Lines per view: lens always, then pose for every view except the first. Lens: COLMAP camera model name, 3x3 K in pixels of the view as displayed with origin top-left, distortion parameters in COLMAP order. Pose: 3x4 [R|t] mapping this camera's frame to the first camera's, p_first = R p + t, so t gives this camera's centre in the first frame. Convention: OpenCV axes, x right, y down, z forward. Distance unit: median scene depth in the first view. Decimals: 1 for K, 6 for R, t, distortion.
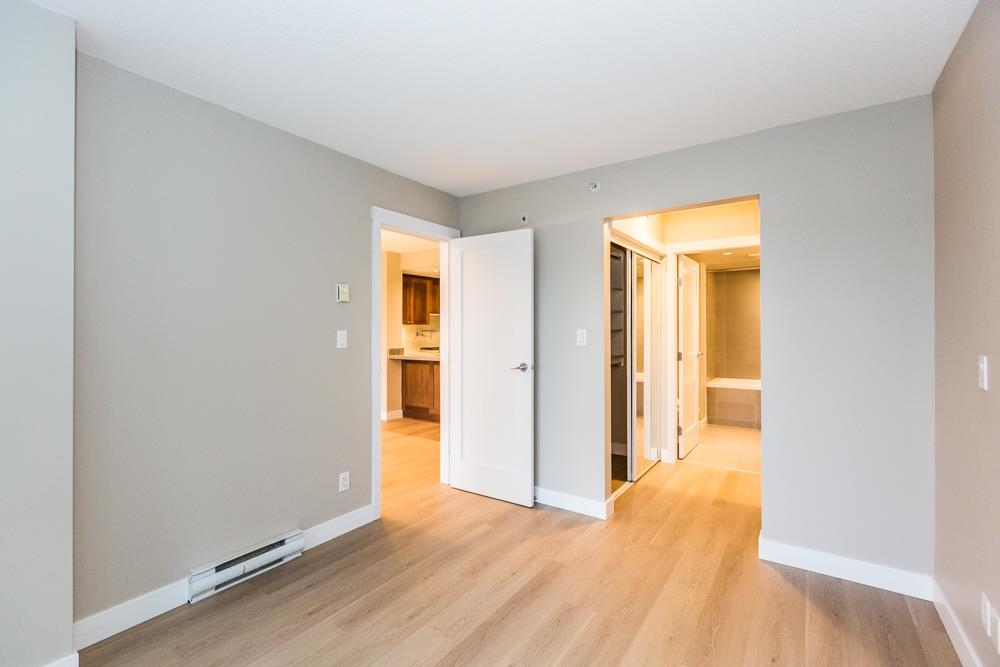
lens RADIAL K [[444.1, 0, 499.9], [0, 444.1, 330.6], [0, 0, 1]] dist [0.004733, 0.000209]
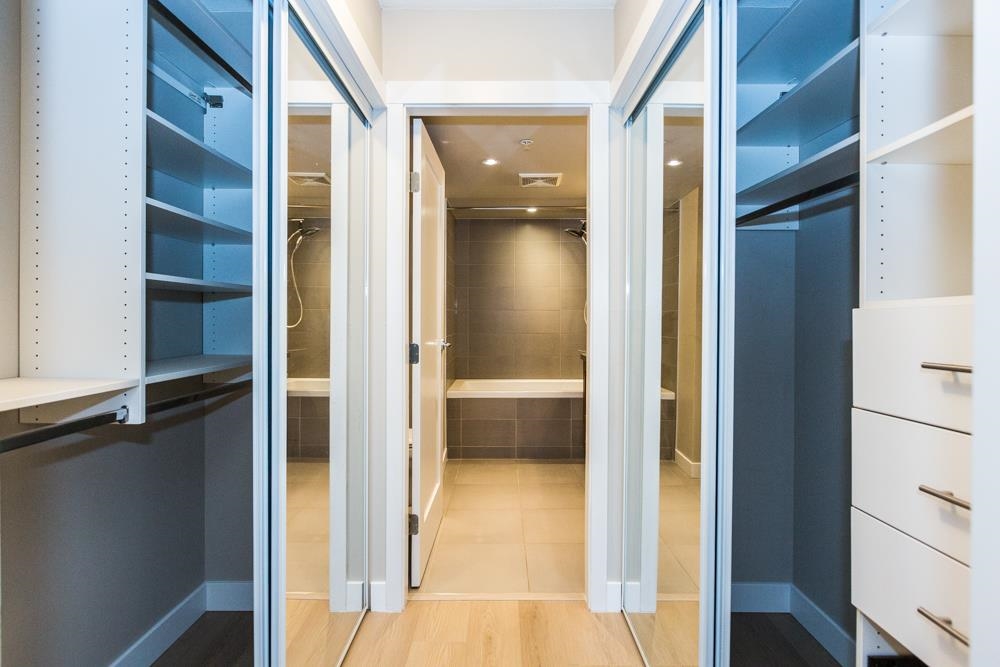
lens RADIAL K [[484.7, 0, 502.7], [0, 484.7, 320.9], [0, 0, 1]] dist [0.000601, -0.000311]
pose [[0.825332, -0.000606, 0.564647, 0.194532], [-0.003391, 0.999976, 0.006029, 0.021525], [-0.564637, -0.006890, 0.825310, 0.523157]]
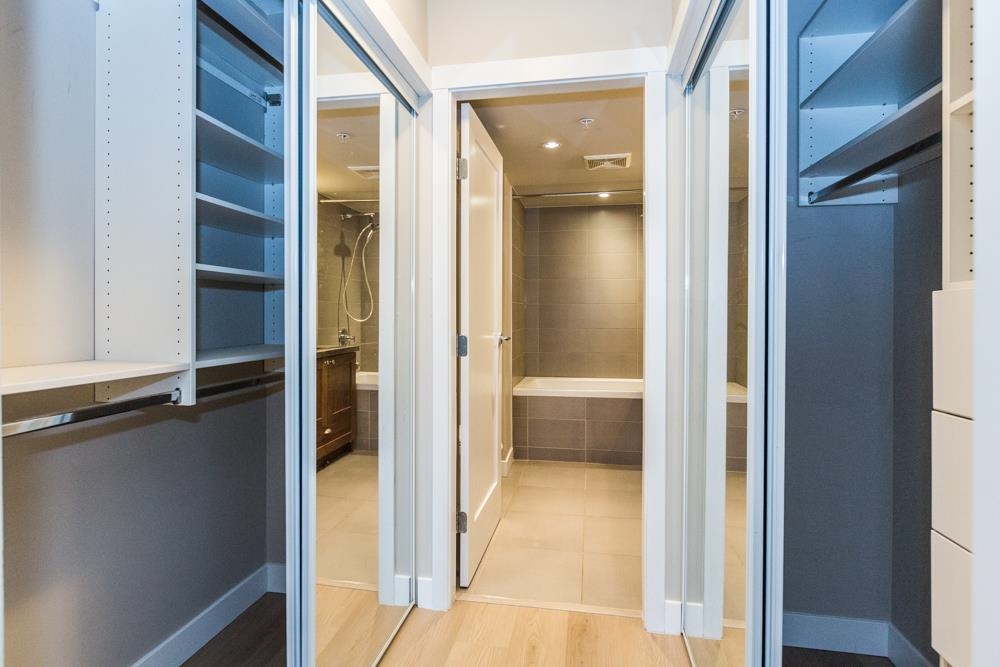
lens RADIAL K [[511.2, 0, 500.3], [0, 511.2, 317.0], [0, 0, 1]] dist [0.000968, -0.000582]
pose [[0.910029, 0.001612, 0.414542, 0.220602], [-0.004572, 0.999971, 0.006149, 0.025827], [-0.414520, -0.007491, 0.910010, 0.508483]]
